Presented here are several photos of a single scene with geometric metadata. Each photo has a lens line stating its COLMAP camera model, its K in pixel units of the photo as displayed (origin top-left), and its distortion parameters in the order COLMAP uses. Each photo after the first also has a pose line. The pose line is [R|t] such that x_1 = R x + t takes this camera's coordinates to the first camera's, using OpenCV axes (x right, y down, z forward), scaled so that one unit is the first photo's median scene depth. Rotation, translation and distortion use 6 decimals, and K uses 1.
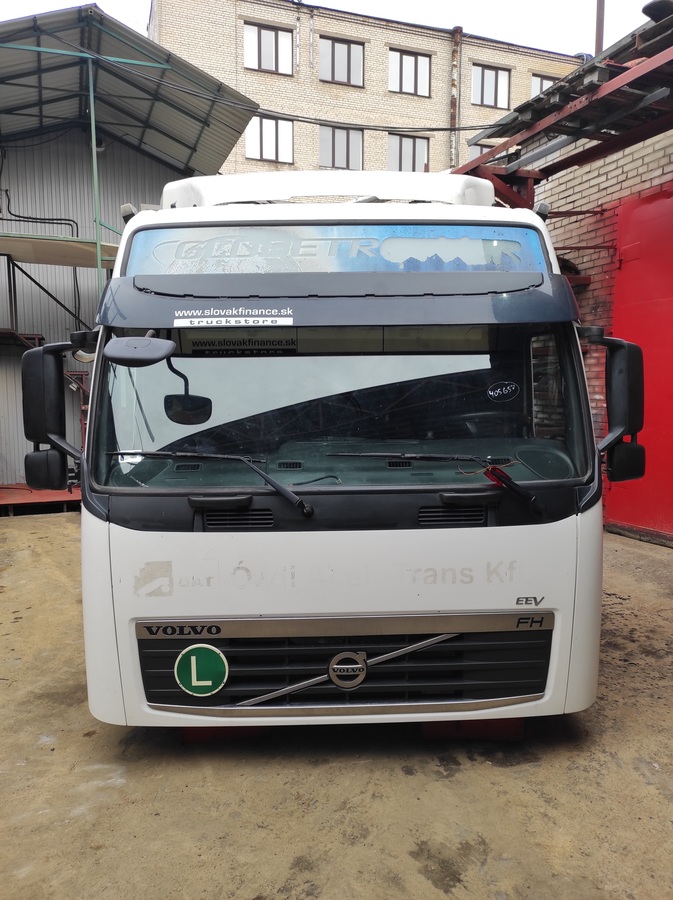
lens RADIAL K [[657.9, 0, 334.3], [0, 657.9, 449.3], [0, 0, 1]] dist [0.044949, -0.043020]
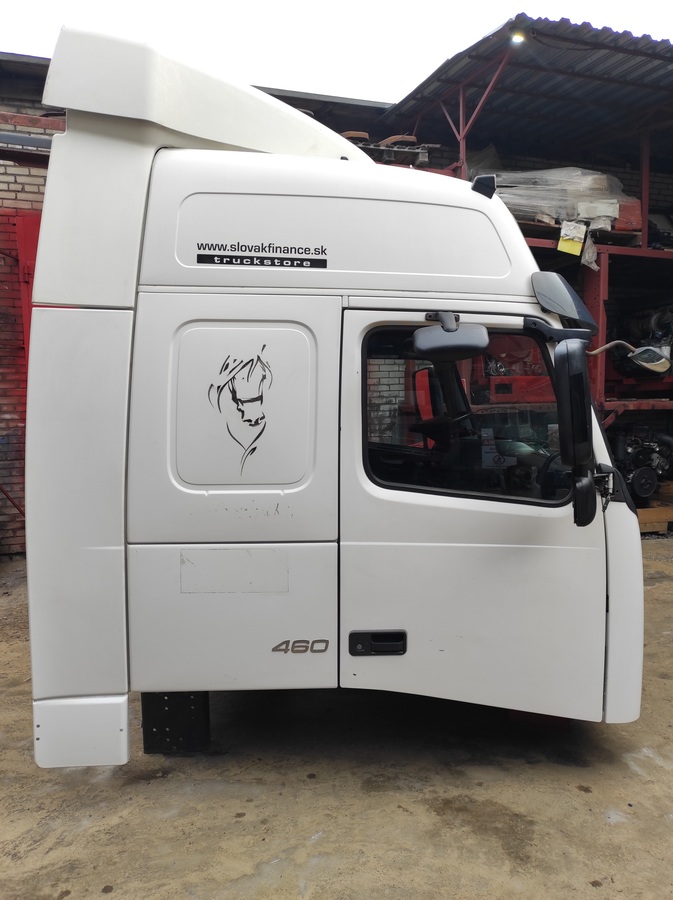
lens RADIAL K [[657.9, 0, 334.3], [0, 657.9, 449.3], [0, 0, 1]] dist [0.044949, -0.043020]
pose [[-0.006658, -0.079625, 0.996803, -1.362160], [0.119303, 0.989642, 0.079849, -0.138915], [-0.992836, 0.119453, 0.002910, 1.439827]]
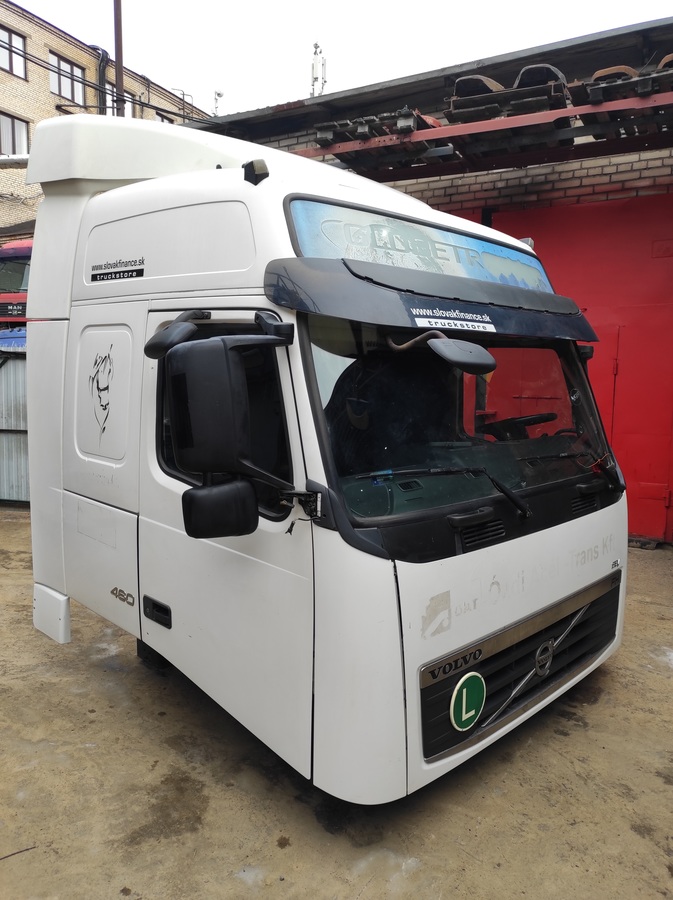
lens RADIAL K [[657.9, 0, 334.3], [0, 657.9, 449.3], [0, 0, 1]] dist [0.044949, -0.043020]
pose [[0.730814, -0.061632, 0.679789, -0.932930], [0.055220, 0.997989, 0.031116, -0.056439], [-0.680340, 0.014798, 0.732747, 0.436293]]
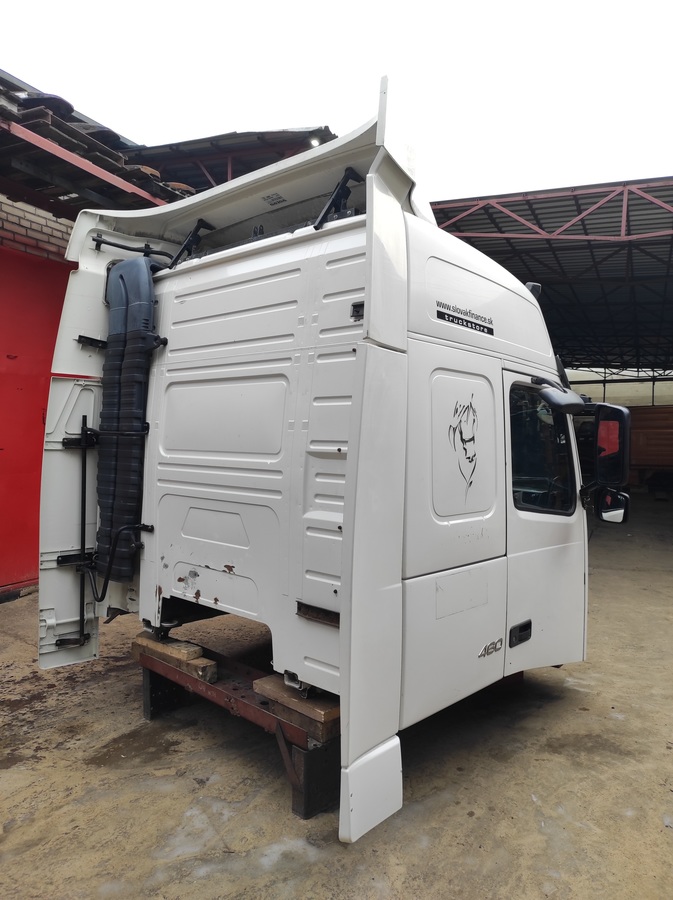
lens RADIAL K [[657.9, 0, 334.3], [0, 657.9, 449.3], [0, 0, 1]] dist [0.044949, -0.043020]
pose [[-0.713481, -0.013019, 0.700554, -1.032669], [0.073263, 0.992961, 0.093068, -0.248534], [-0.696834, 0.117727, -0.707504, 2.463611]]
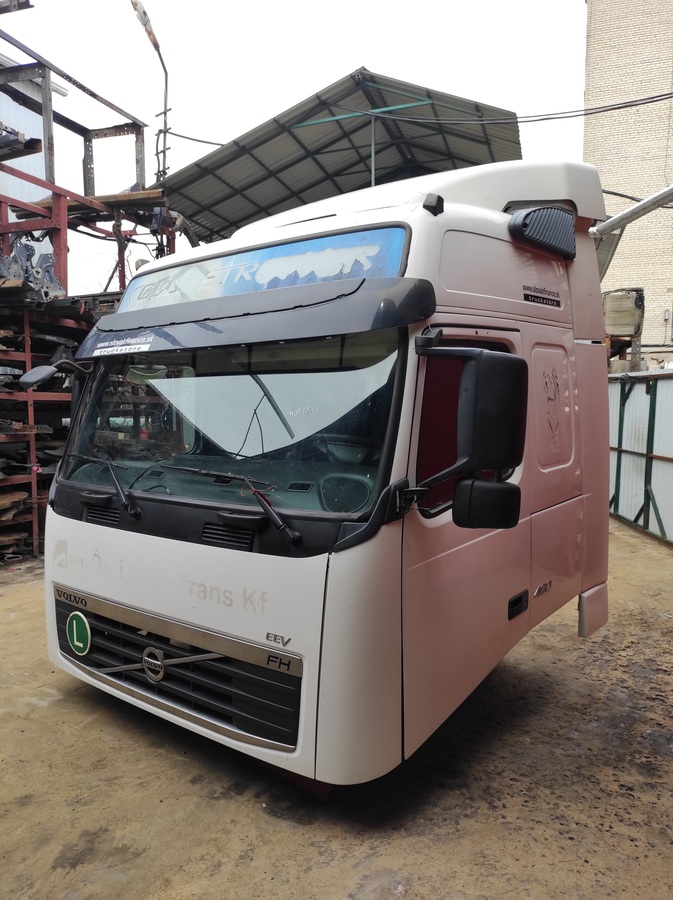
lens RADIAL K [[660.2, 0, 334.0], [0, 660.2, 449.2], [0, 0, 1]] dist [0.041508, -0.046282]
pose [[0.768909, 0.049674, -0.637426, 0.924118], [-0.067371, 0.997722, -0.003516, -0.035763], [0.635799, 0.045648, 0.770504, 0.327481]]
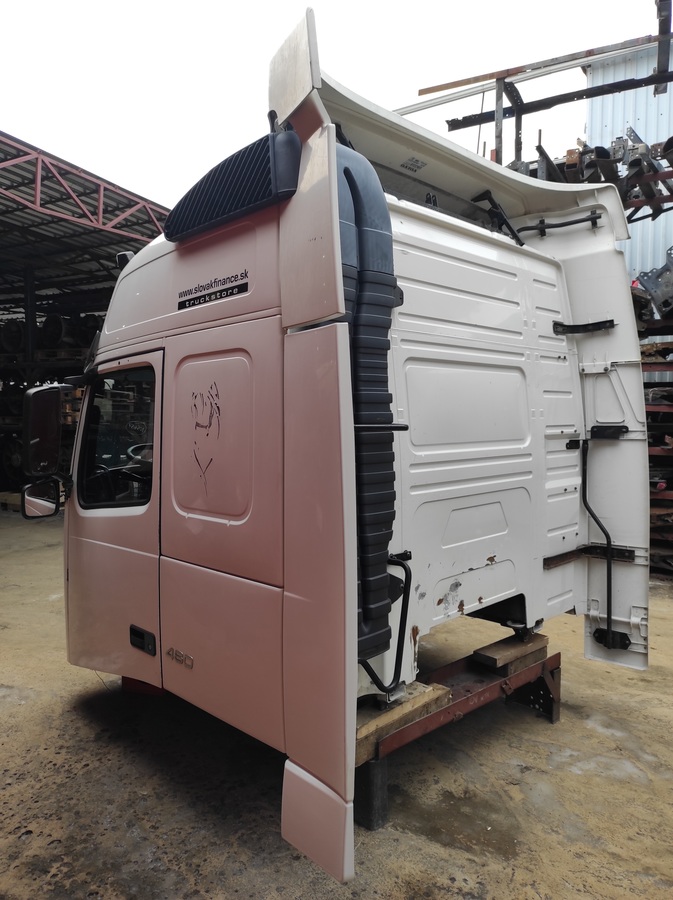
lens RADIAL K [[660.2, 0, 334.0], [0, 660.2, 449.2], [0, 0, 1]] dist [0.041508, -0.046282]
pose [[-0.729368, 0.050044, -0.682289, 0.949933], [-0.064426, 0.987864, 0.141329, -0.279661], [0.681081, 0.147038, -0.717292, 2.401049]]
